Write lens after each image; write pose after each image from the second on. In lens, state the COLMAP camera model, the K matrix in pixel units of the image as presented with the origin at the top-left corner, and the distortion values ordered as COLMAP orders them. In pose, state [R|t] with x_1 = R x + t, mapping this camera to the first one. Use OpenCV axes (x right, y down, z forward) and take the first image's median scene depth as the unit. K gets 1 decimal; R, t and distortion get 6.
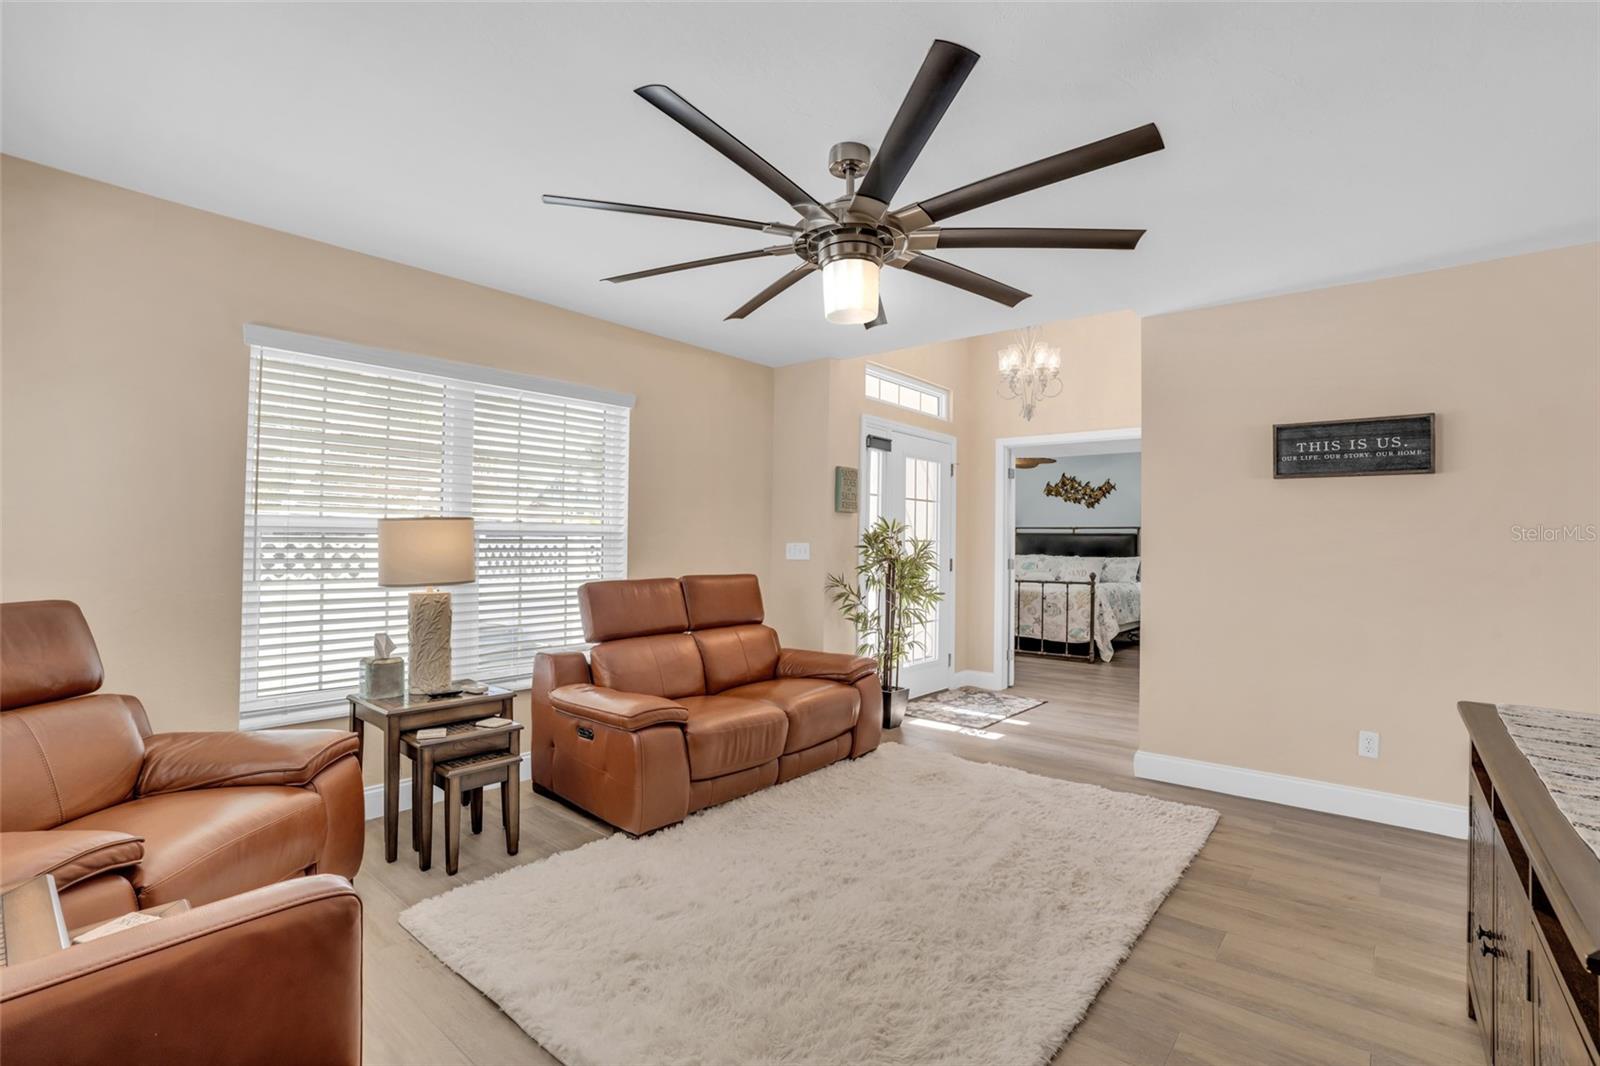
lens RADIAL K [[733.1, 0, 798.4], [0, 733.1, 538.5], [0, 0, 1]] dist [-0.073292, 0.016740]
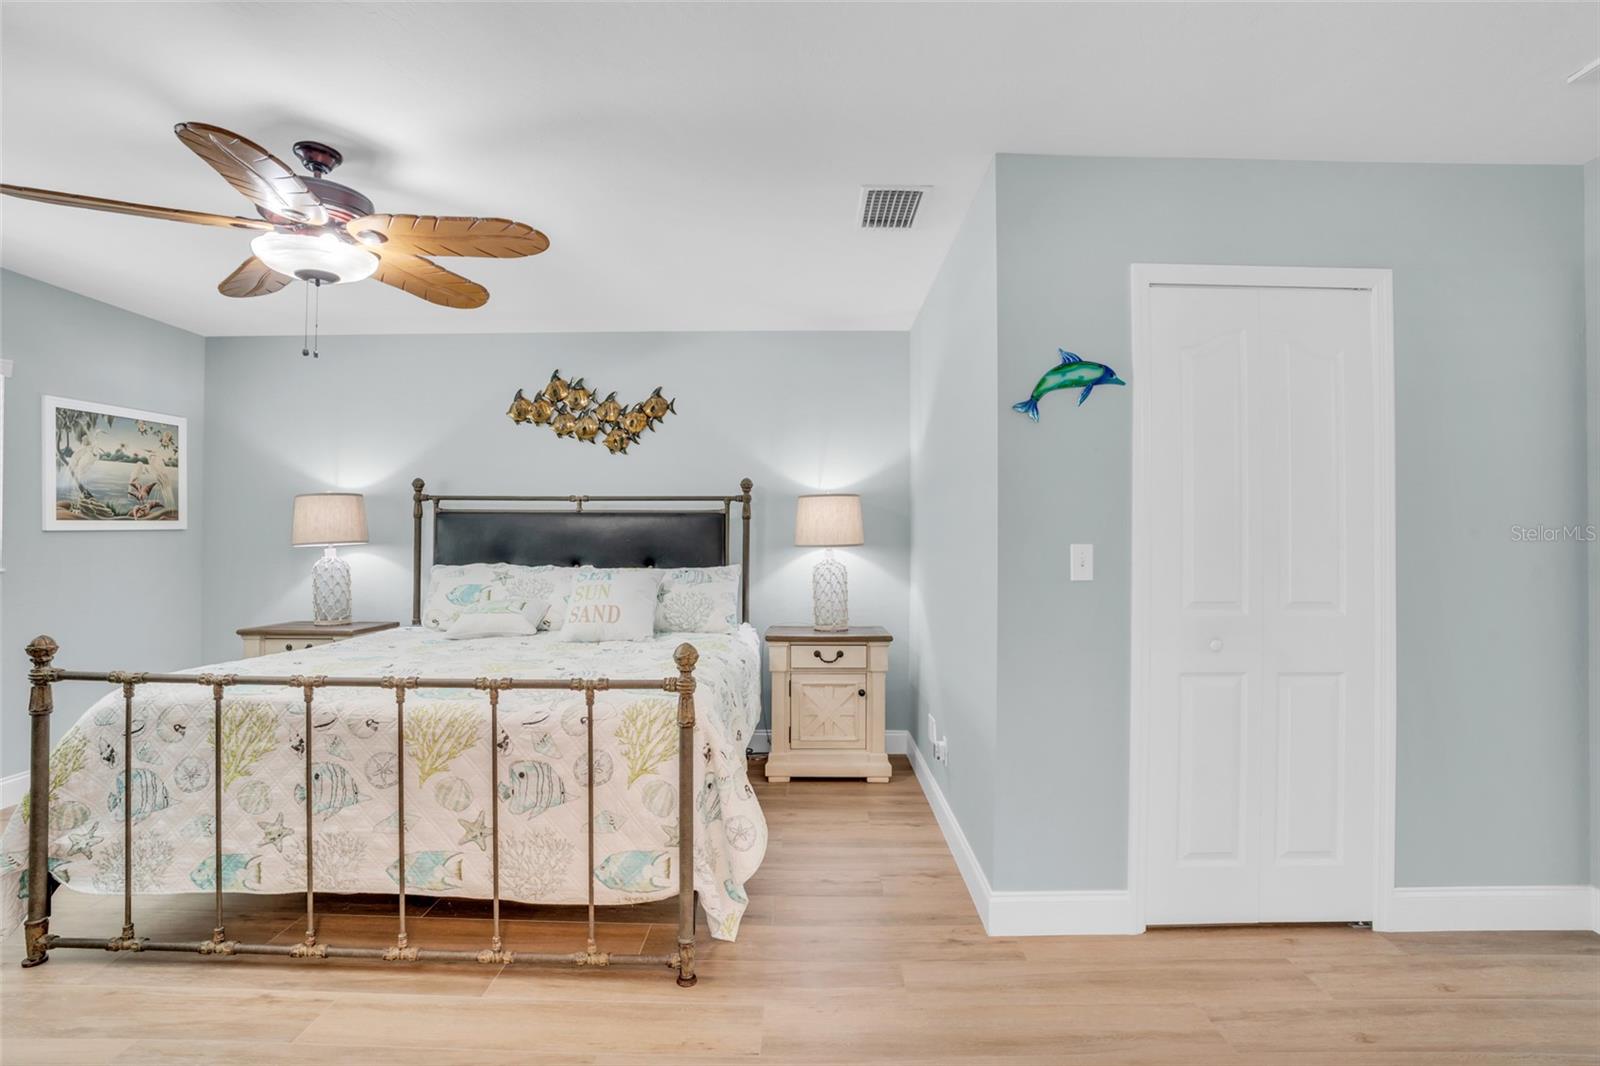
lens RADIAL K [[733.1, 0, 798.4], [0, 733.1, 538.5], [0, 0, 1]] dist [-0.073292, 0.016740]
pose [[0.767996, -0.003206, 0.640446, 0.209851], [-0.000648, 0.999983, 0.005782, 0.006154], [-0.640454, -0.004856, 0.767981, 0.603670]]
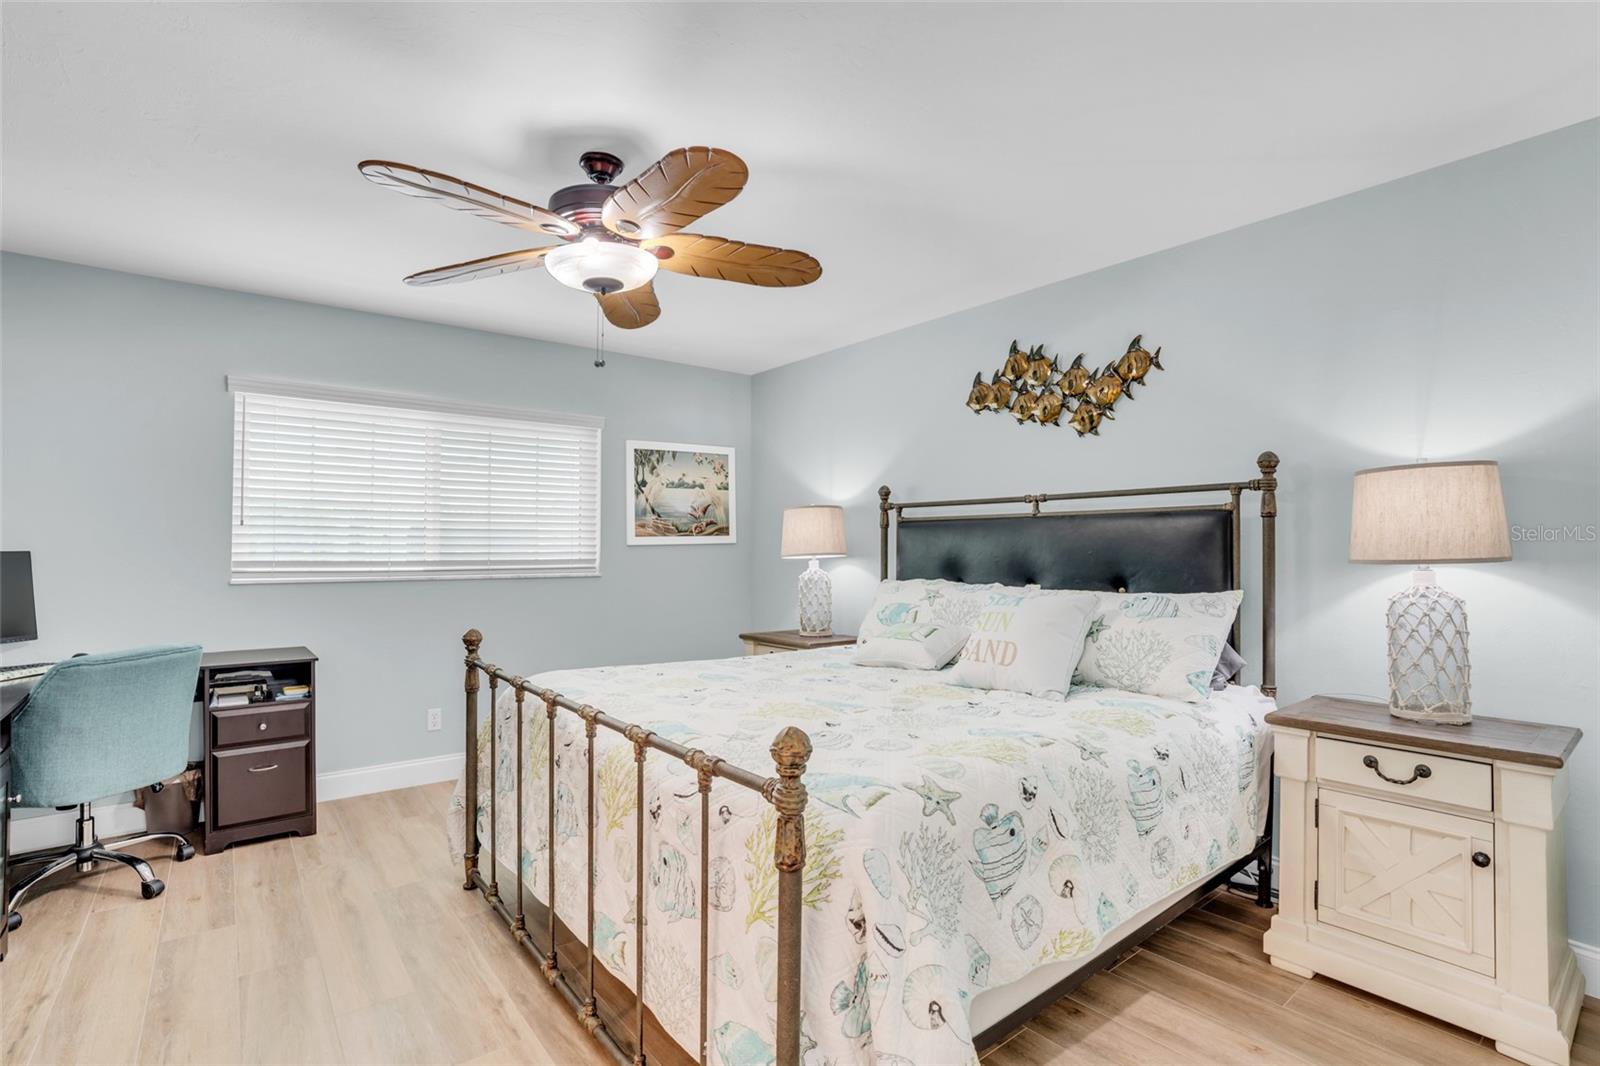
lens RADIAL K [[747.0, 0, 801.0], [0, 747.0, 536.5], [0, 0, 1]] dist [-0.073863, 0.025376]
pose [[0.981409, -0.009989, -0.191667, 0.344118], [0.007113, 0.999852, -0.015688, 0.007234], [0.191796, 0.014033, 0.981335, 0.661328]]
